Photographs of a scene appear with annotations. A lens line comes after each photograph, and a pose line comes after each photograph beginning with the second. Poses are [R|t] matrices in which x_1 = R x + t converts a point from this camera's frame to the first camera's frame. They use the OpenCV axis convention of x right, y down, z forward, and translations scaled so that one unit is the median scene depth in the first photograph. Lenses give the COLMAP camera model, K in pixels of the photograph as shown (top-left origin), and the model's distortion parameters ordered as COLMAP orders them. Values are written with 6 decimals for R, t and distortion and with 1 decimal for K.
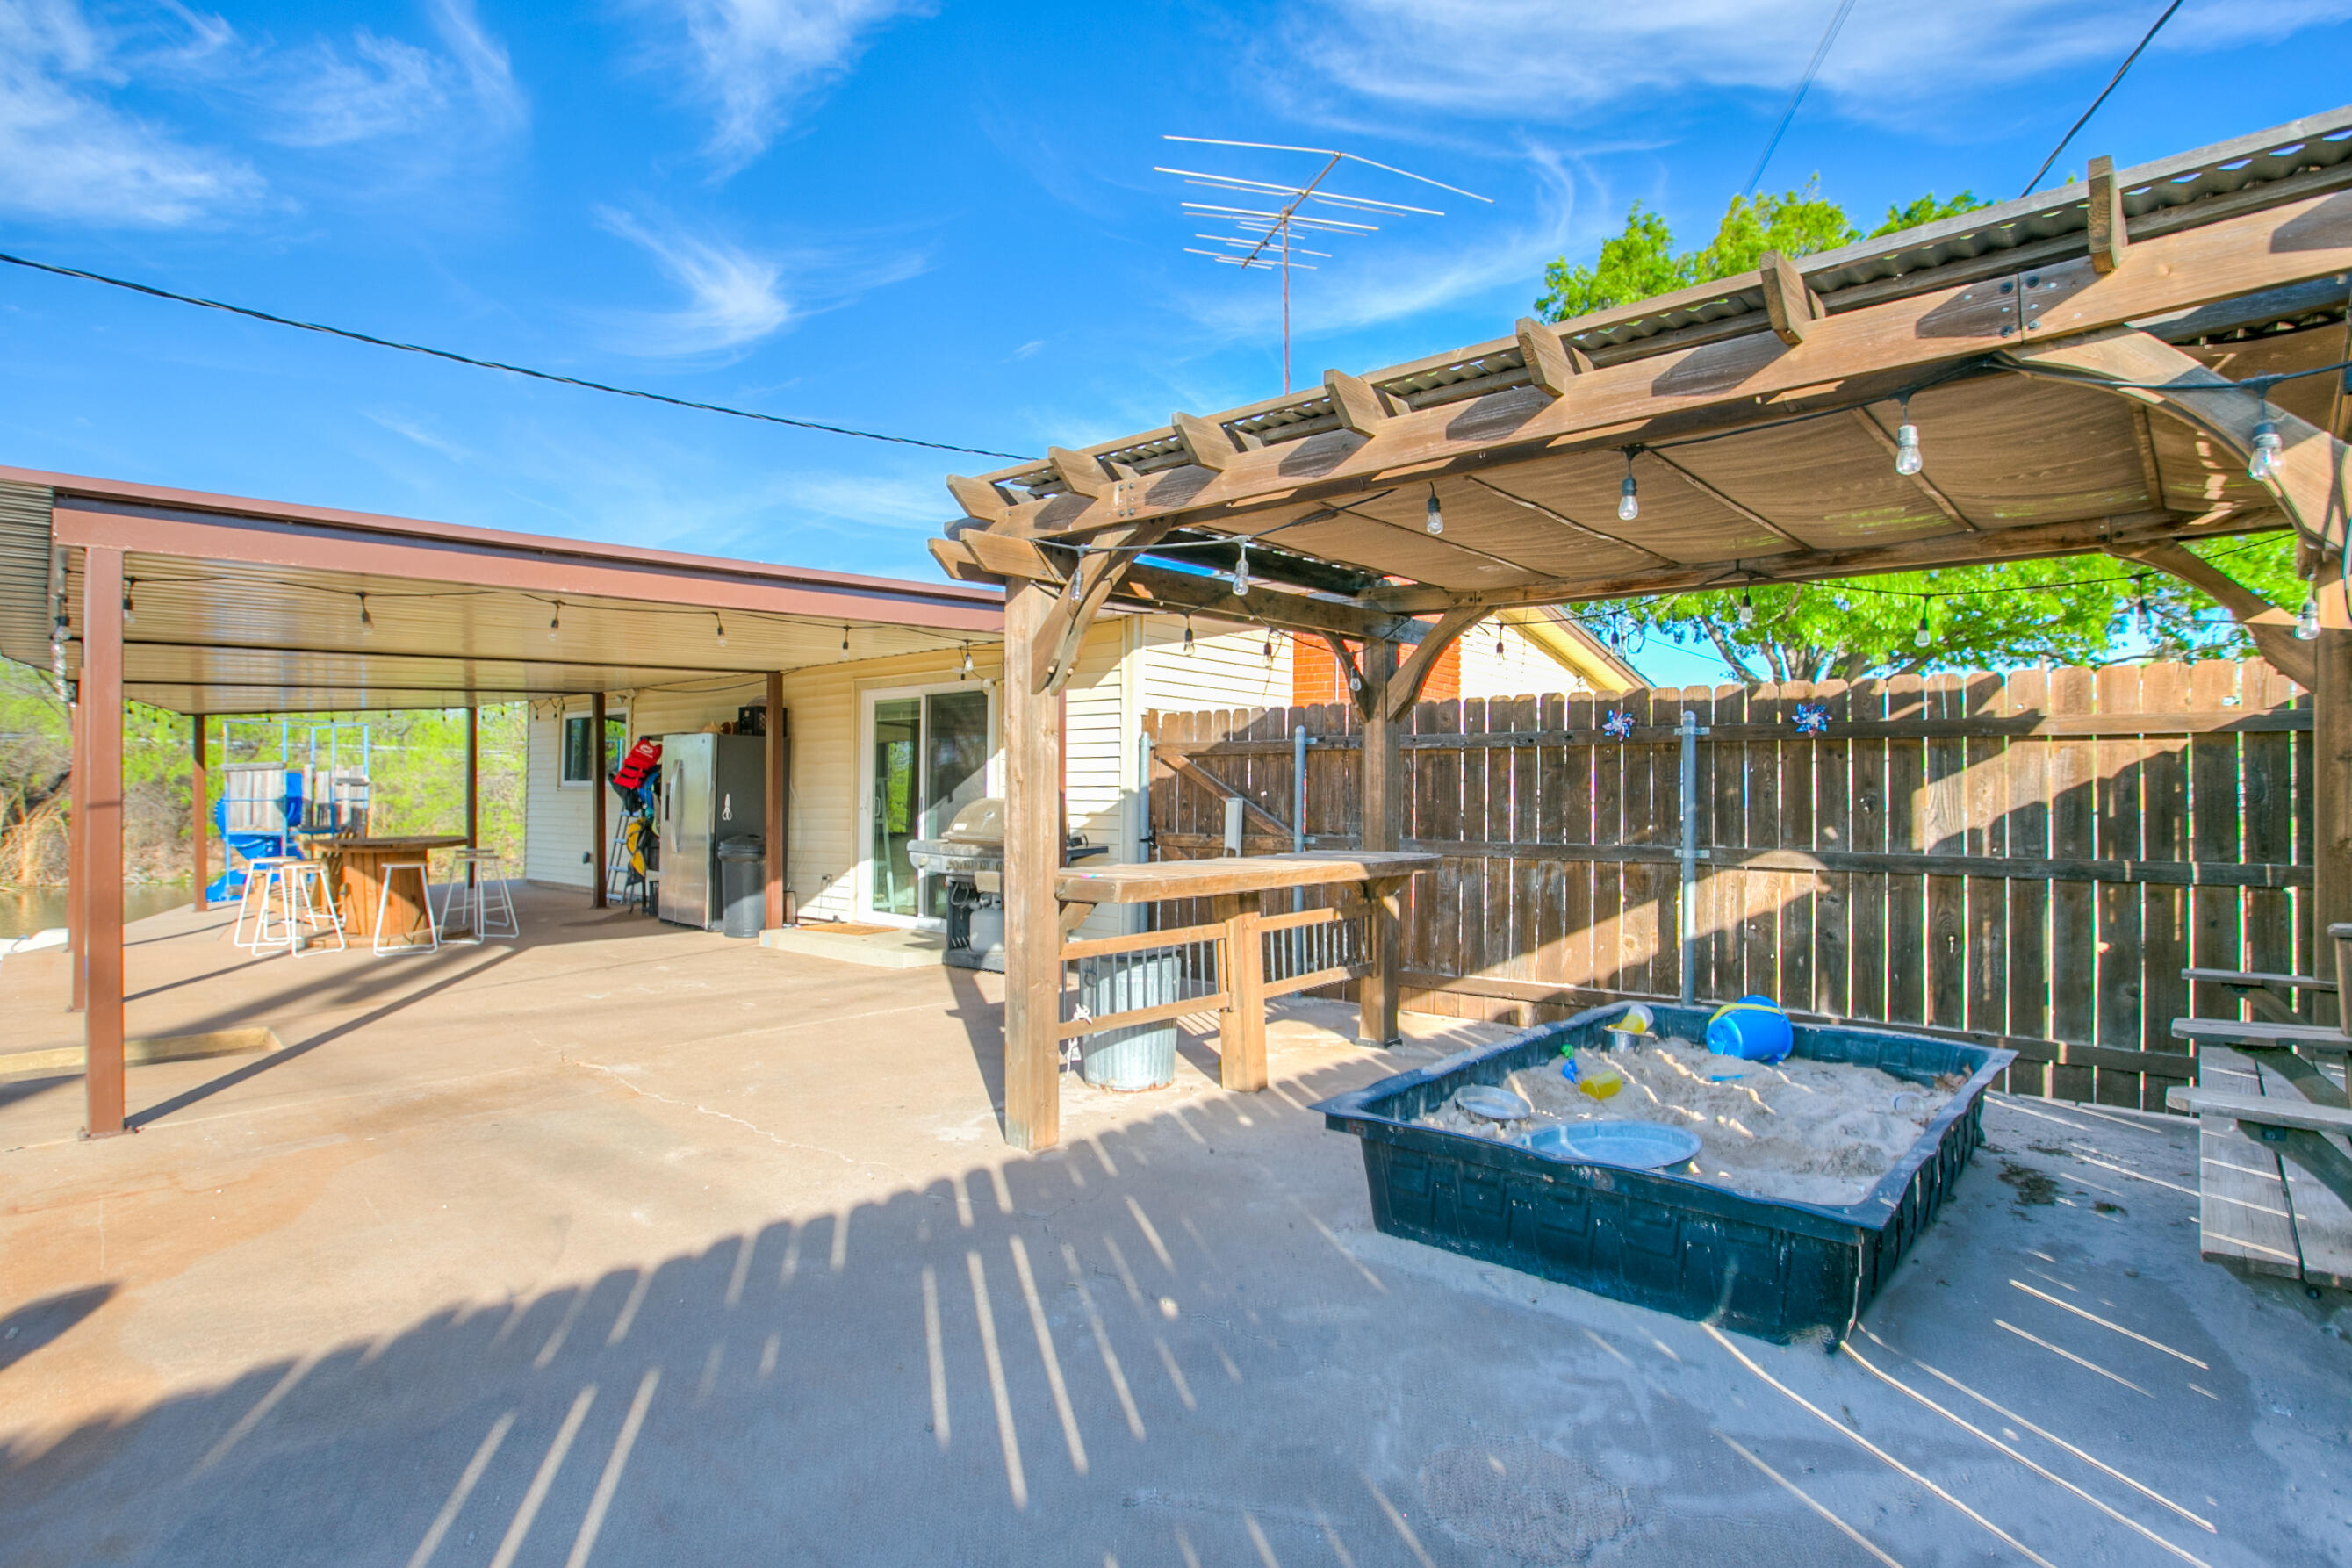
lens RADIAL K [[1181.2, 0, 1176.0], [0, 1181.2, 784.0], [0, 0, 1]] dist [-0.038920, 0.001035]
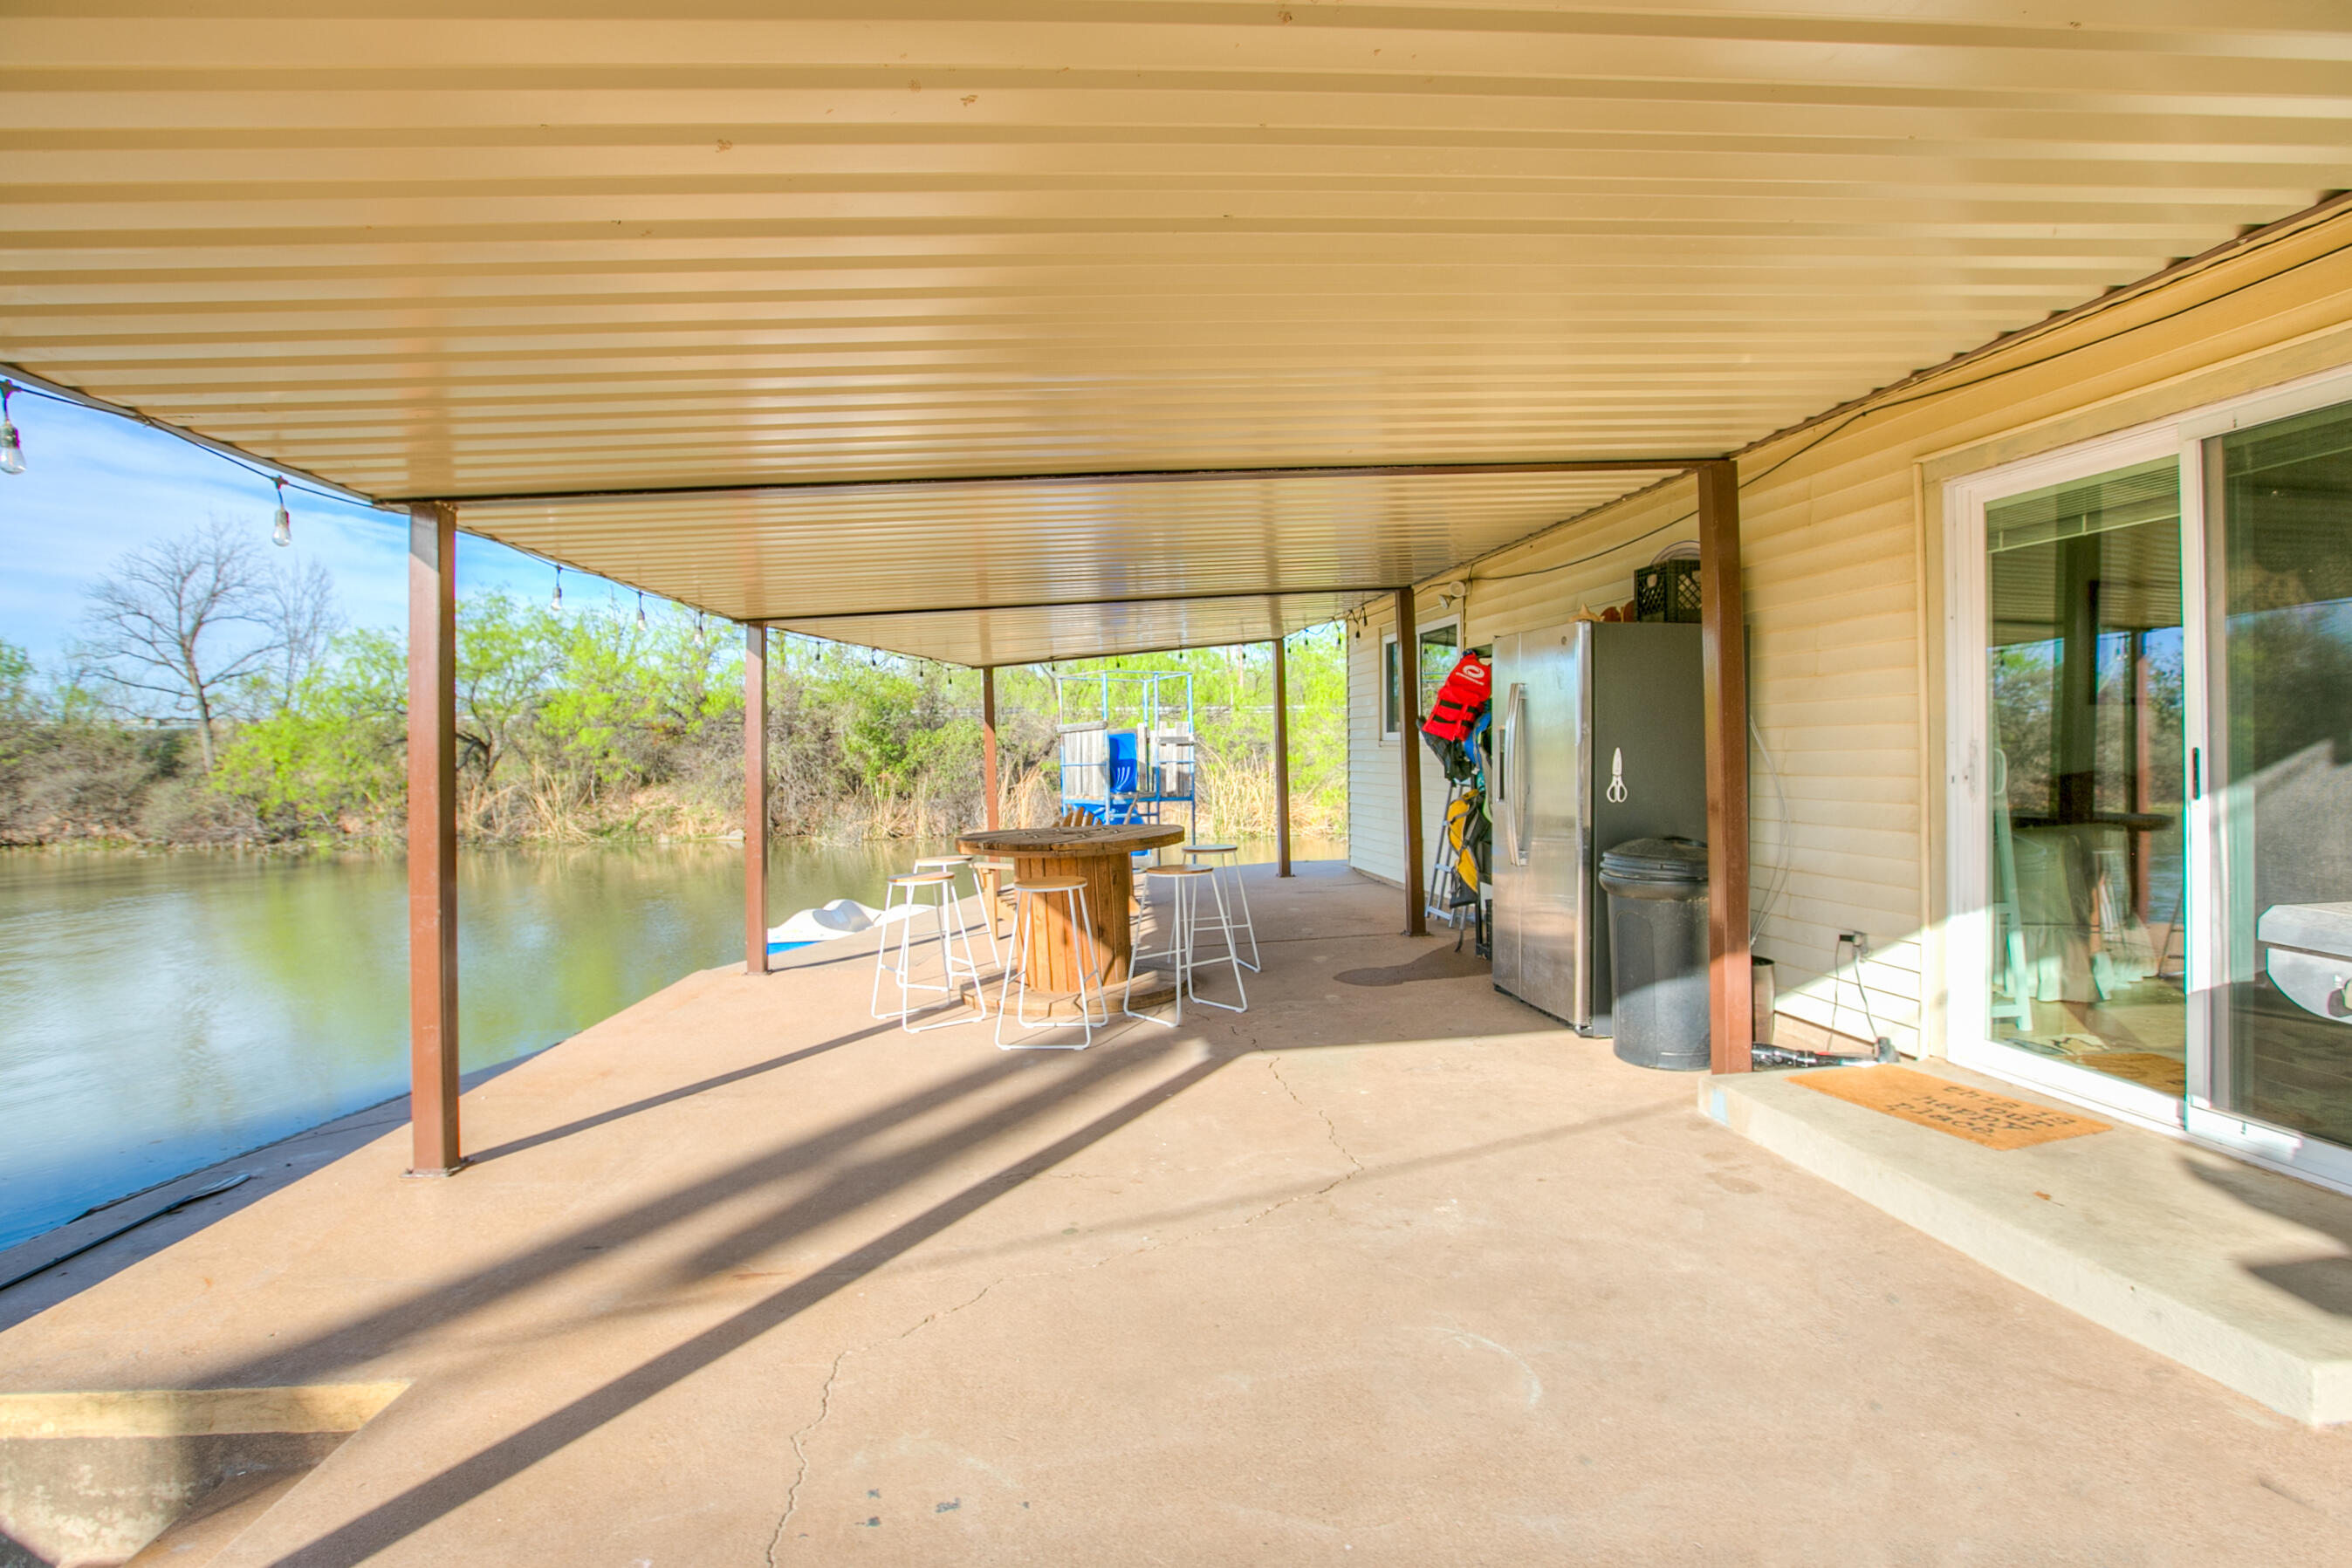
lens RADIAL K [[1181.1, 0, 1176.0], [0, 1181.1, 784.0], [0, 0, 1]] dist [-0.038920, 0.001035]
pose [[0.748776, -0.001649, -0.662821, -0.194742], [0.031494, 0.998956, 0.033093, 0.001353], [0.662074, -0.045654, 0.748046, 0.509699]]
